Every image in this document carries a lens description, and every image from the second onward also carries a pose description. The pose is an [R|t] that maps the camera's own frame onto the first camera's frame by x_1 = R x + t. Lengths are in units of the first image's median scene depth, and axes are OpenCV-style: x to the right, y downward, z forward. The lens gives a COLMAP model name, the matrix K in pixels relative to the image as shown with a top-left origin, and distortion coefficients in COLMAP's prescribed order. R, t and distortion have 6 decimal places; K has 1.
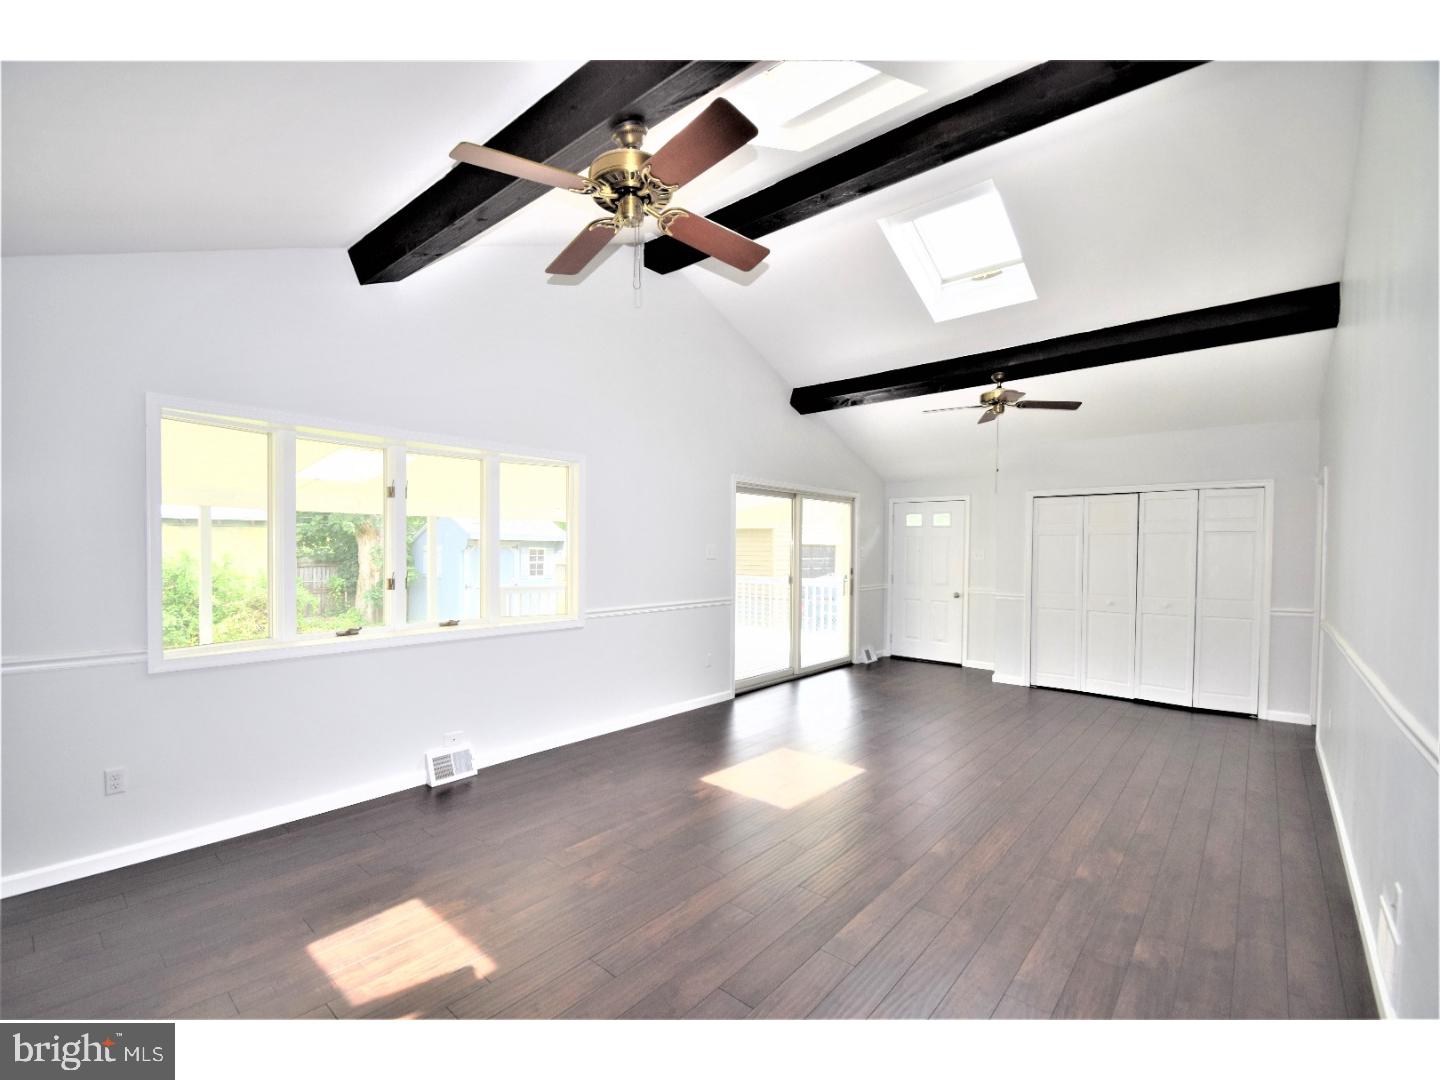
lens RADIAL K [[622.4, 0, 700.7], [0, 622.4, 558.1], [0, 0, 1]] dist [0.014215, -0.013128]
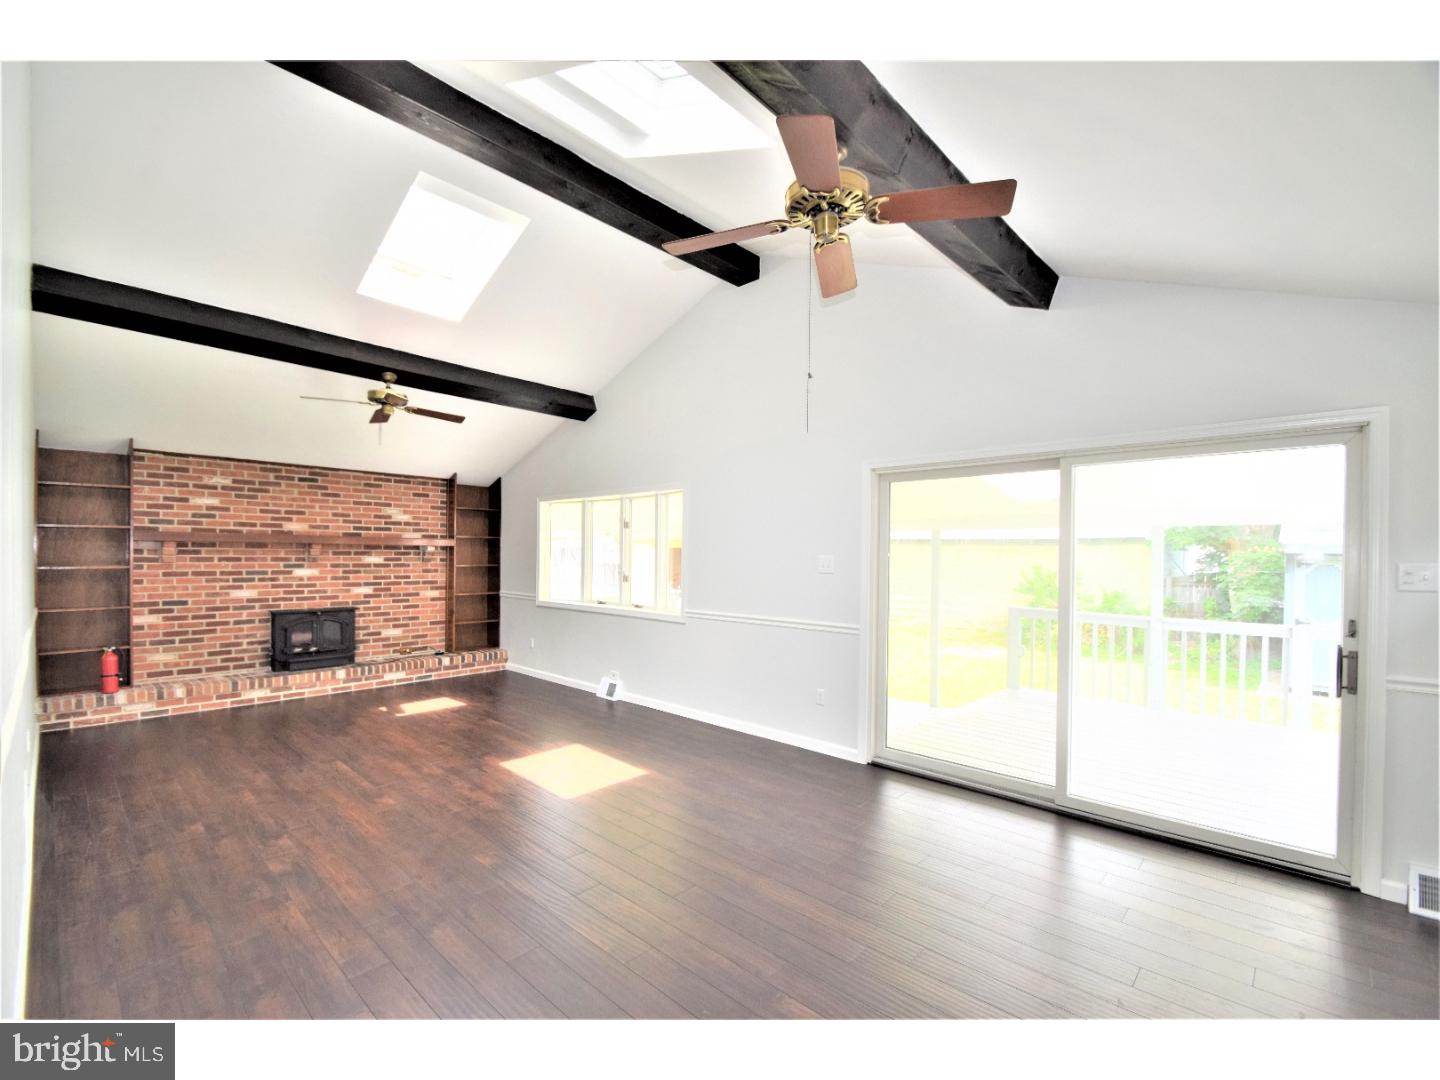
lens RADIAL K [[636.7, 0, 712.8], [0, 636.7, 558.2], [0, 0, 1]] dist [-0.002770, -0.000411]
pose [[-0.032247, -0.003812, -0.999473, 1.246172], [-0.026947, 0.999633, -0.002943, -0.017166], [0.999117, 0.026838, -0.032338, 1.291528]]
